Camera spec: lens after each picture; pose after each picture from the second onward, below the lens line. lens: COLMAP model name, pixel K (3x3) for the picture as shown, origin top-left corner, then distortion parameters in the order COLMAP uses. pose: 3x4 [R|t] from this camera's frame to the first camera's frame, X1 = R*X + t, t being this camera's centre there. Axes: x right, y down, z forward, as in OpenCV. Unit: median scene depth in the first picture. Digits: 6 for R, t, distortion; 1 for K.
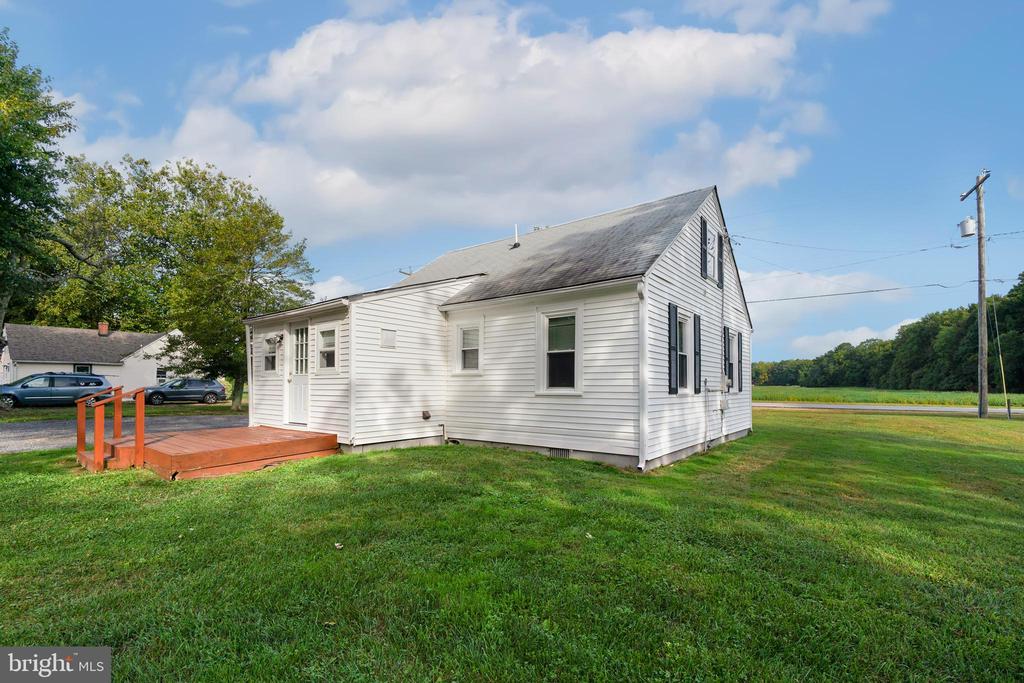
lens RADIAL K [[456.4, 0, 515.2], [0, 456.4, 383.2], [0, 0, 1]] dist [-0.000159, 0.000005]
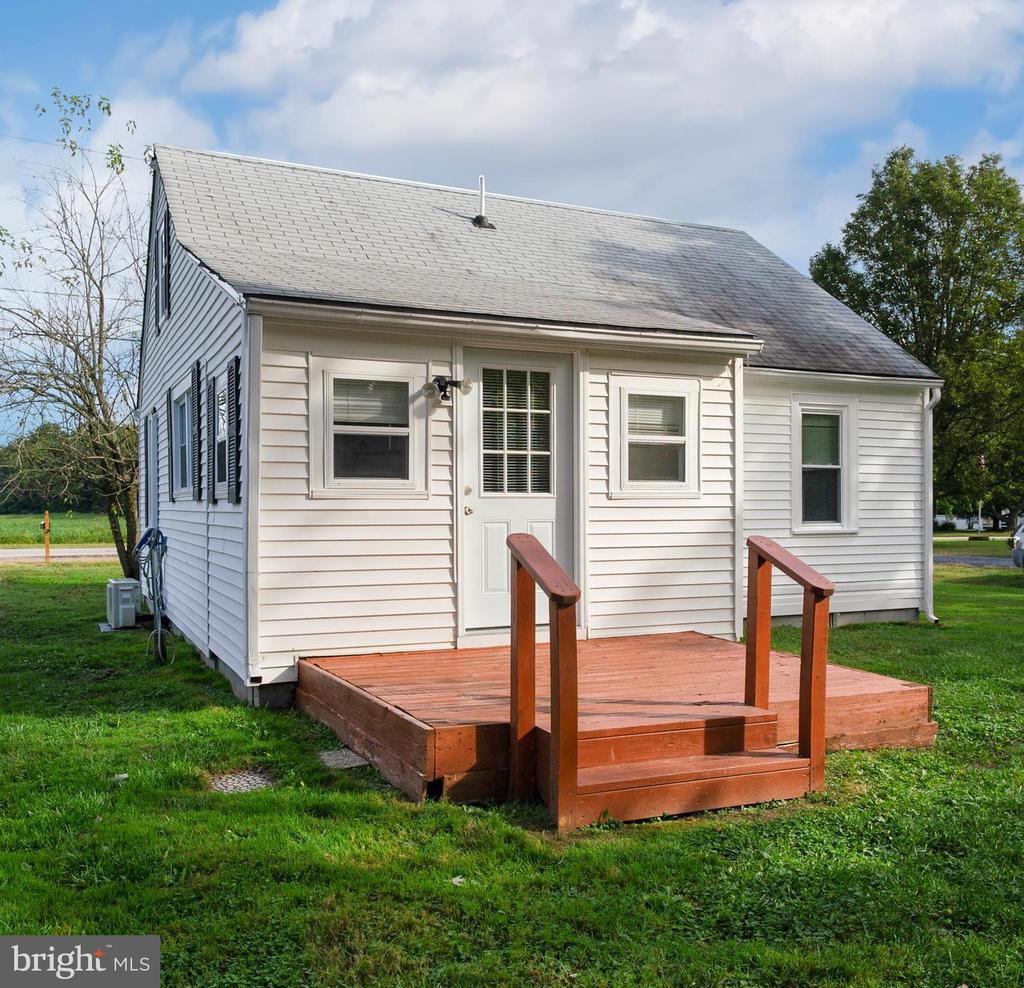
lens RADIAL K [[1012.0, 0, 580.6], [0, 1012.0, 550.8], [0, 0, 1]] dist [0.007405, 0.002244]
pose [[0.427940, -0.037722, 0.903020, -1.287771], [-0.002494, 0.999076, 0.042917, -0.009731], [-0.903804, -0.020618, 0.427450, 0.644171]]
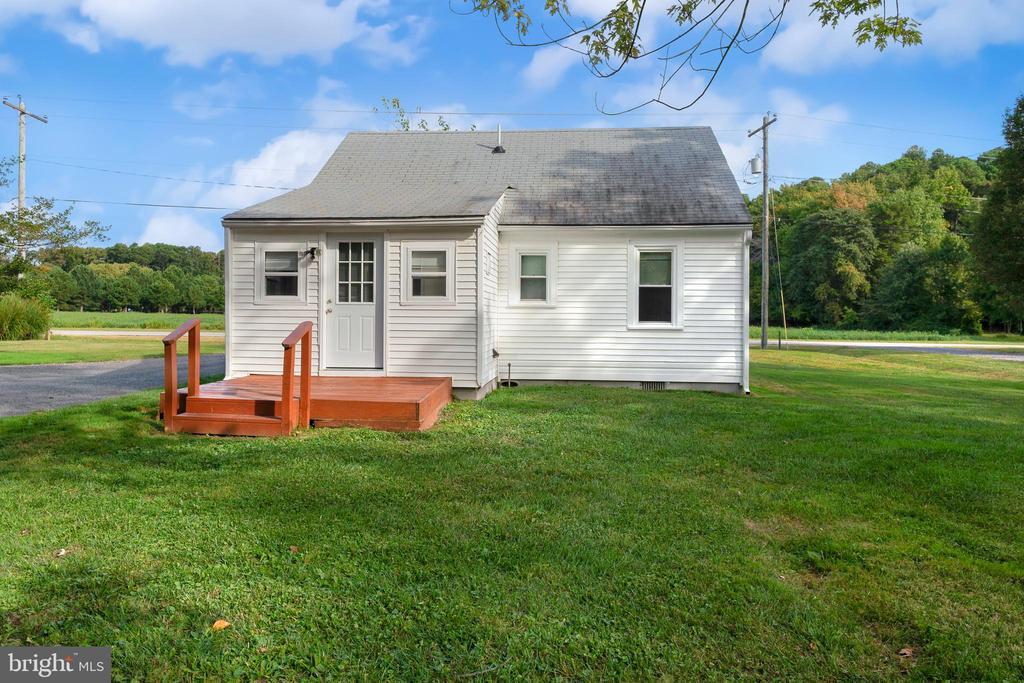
lens RADIAL K [[699.5, 0, 512.0], [0, 699.5, 341.5], [0, 0, 1]] dist [-0.003296, -0.000776]
pose [[0.841835, -0.012836, 0.539583, -0.945898], [-0.011001, 0.999101, 0.040930, -0.006514], [-0.539624, -0.040392, 0.840937, -0.131092]]
